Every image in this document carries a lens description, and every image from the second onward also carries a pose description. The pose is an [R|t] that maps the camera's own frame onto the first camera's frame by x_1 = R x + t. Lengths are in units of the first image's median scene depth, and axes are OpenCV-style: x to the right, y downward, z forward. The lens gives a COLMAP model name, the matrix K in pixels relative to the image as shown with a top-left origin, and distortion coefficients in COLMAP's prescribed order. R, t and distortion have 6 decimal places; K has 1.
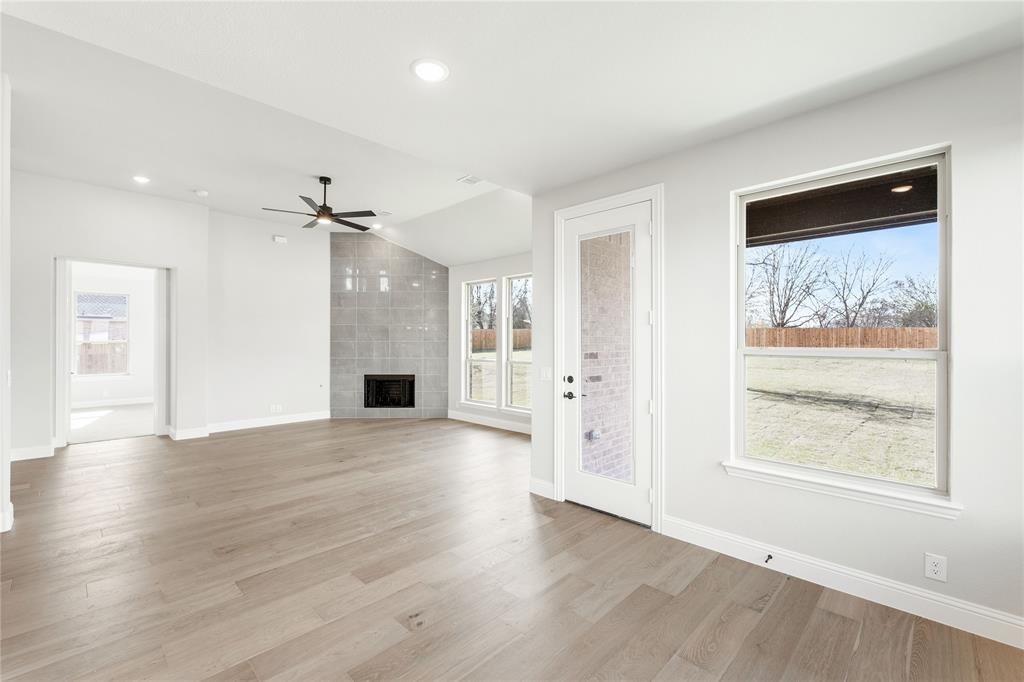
lens RADIAL K [[439.4, 0, 515.2], [0, 439.4, 340.8], [0, 0, 1]] dist [-0.001272, -0.000048]
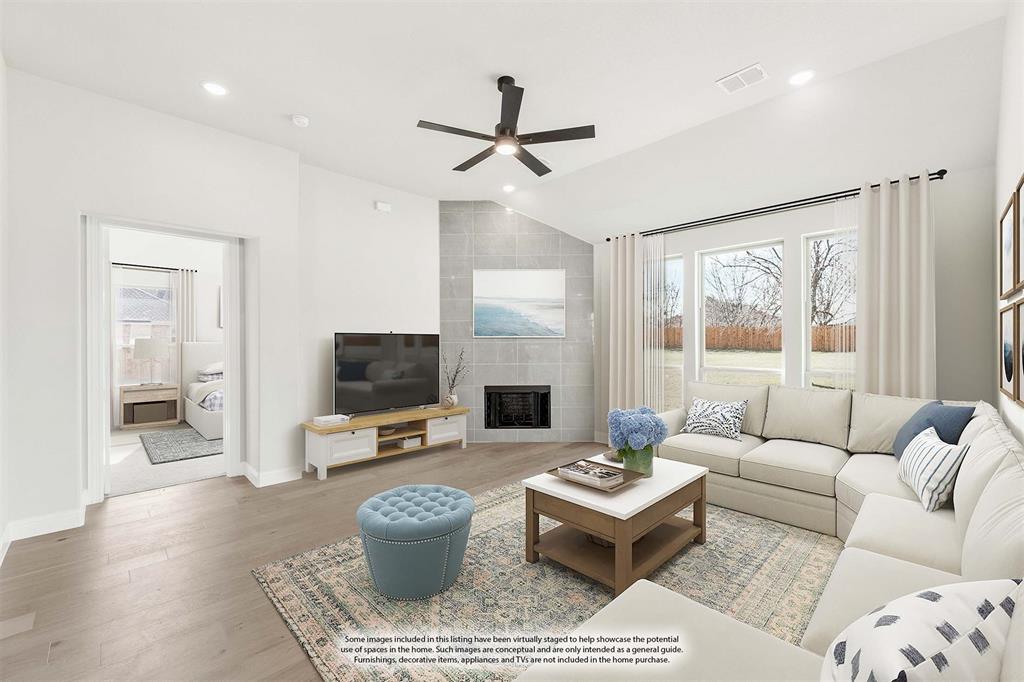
lens RADIAL K [[417.6, 0, 516.3], [0, 417.6, 342.5], [0, 0, 1]] dist [-0.000121, 0.000358]
pose [[0.999757, -0.007836, -0.020580, -0.429705], [0.007874, 0.999967, 0.001742, 0.001033], [0.020566, -0.001903, 0.999787, 0.427061]]
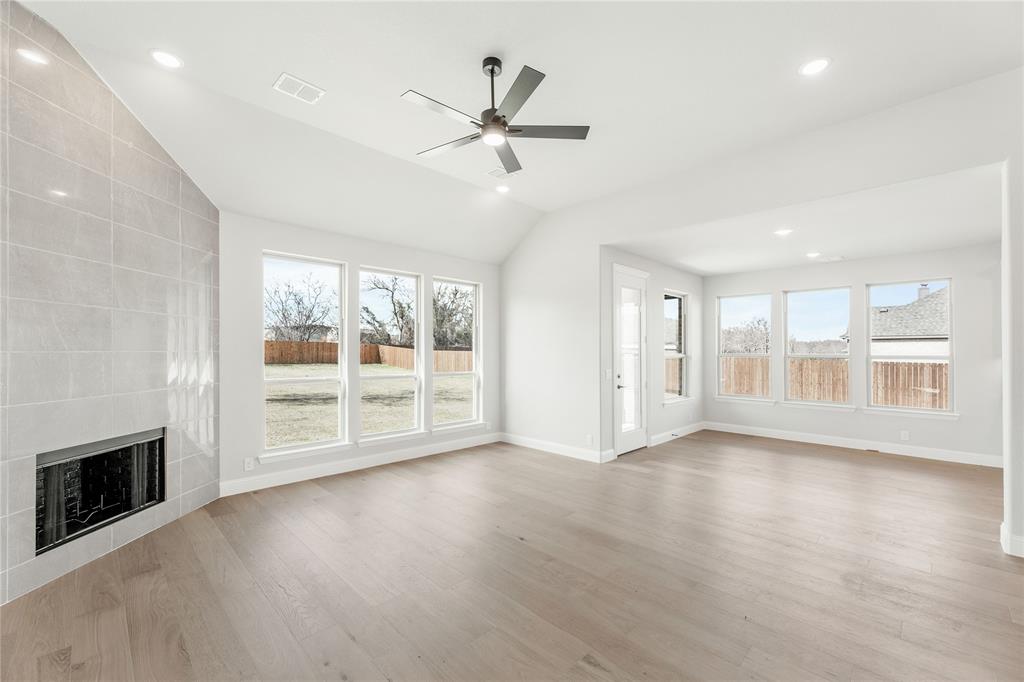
lens RADIAL K [[419.8, 0, 515.3], [0, 419.8, 349.2], [0, 0, 1]] dist [0.000258, 0.000277]
pose [[0.013871, 0.003959, 0.999896, -1.021197], [-0.002304, 0.999990, -0.003928, -0.000219], [-0.999901, -0.002250, 0.013880, 1.012326]]
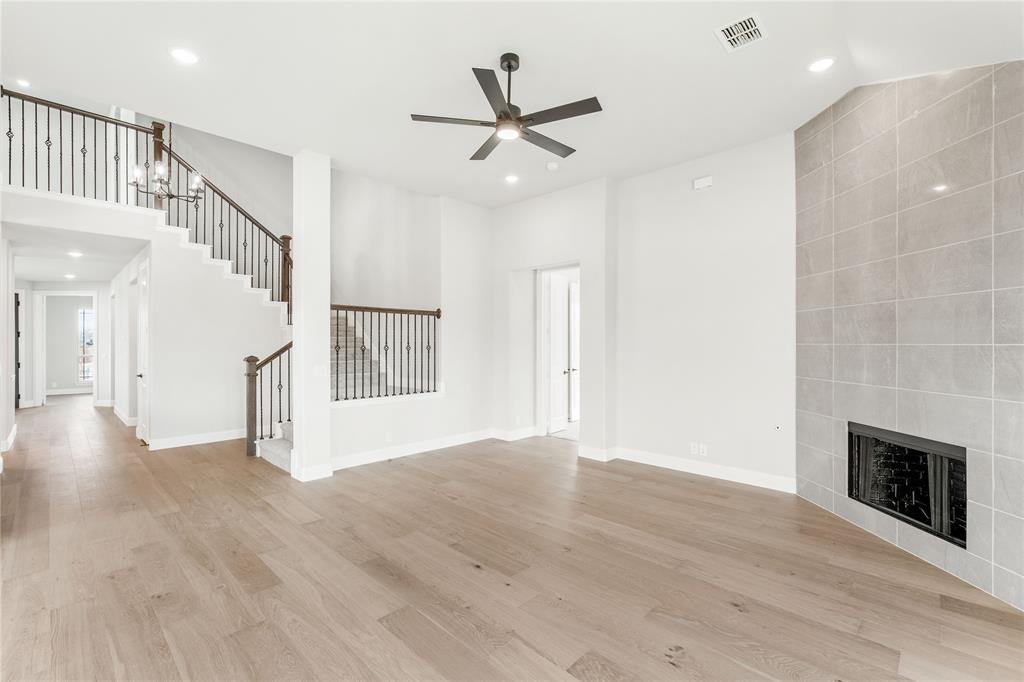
lens RADIAL K [[449.5, 0, 512.0], [0, 449.5, 341.0], [0, 0, 1]] dist [-0.001162, -0.000090]
pose [[0.001910, -0.003902, -0.999991, 0.160519], [0.001185, 0.999992, -0.003900, -0.000711], [0.999997, -0.001177, 0.001915, 1.052217]]
